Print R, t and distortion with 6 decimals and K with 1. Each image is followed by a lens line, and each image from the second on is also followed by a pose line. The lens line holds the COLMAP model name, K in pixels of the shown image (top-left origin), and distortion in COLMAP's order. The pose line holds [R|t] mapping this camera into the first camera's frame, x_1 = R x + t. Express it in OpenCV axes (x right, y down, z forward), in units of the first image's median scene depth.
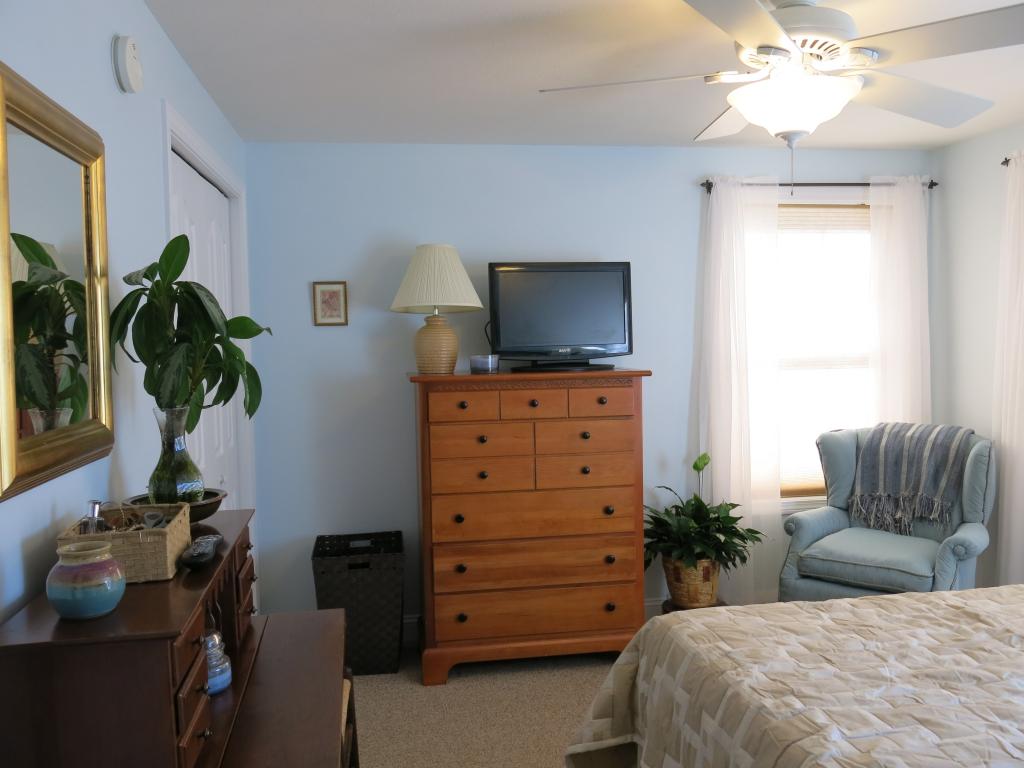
lens RADIAL K [[851.3, 0, 511.6], [0, 851.3, 383.1], [0, 0, 1]] dist [-0.035604, 0.017831]
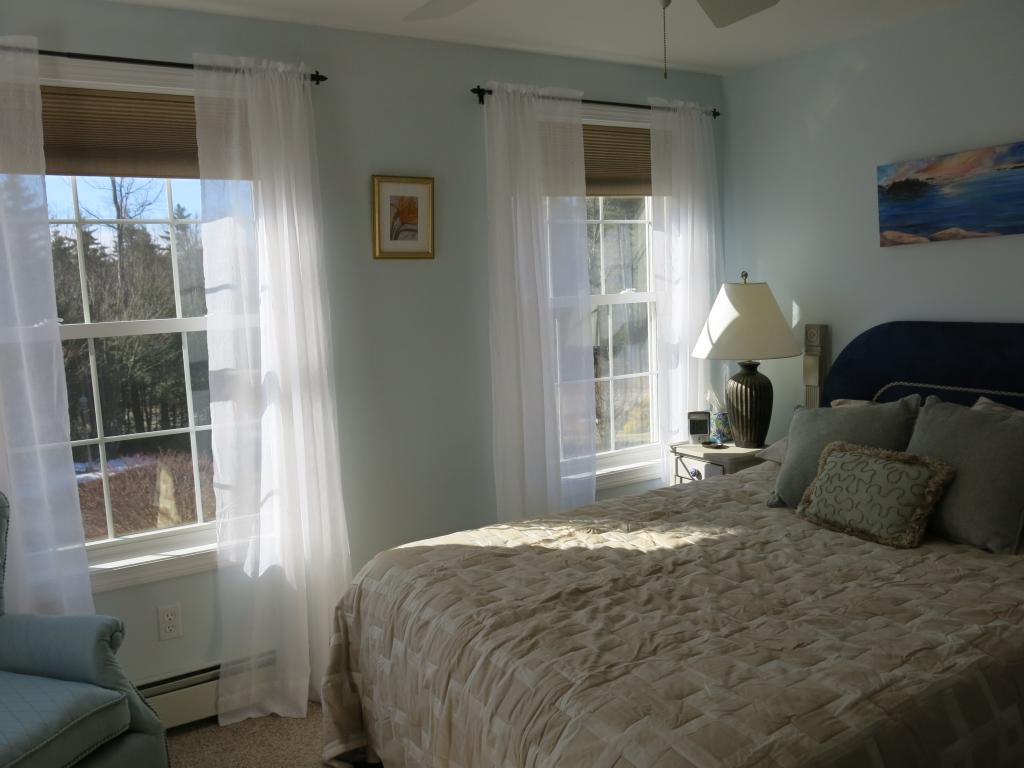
lens RADIAL K [[851.3, 0, 511.4], [0, 851.3, 383.2], [0, 0, 1]] dist [-0.035604, 0.017831]
pose [[-0.387385, -0.073508, 0.918983, -0.278460], [0.109731, 0.986054, 0.125128, -0.076561], [-0.915364, 0.149314, -0.373916, 1.489815]]
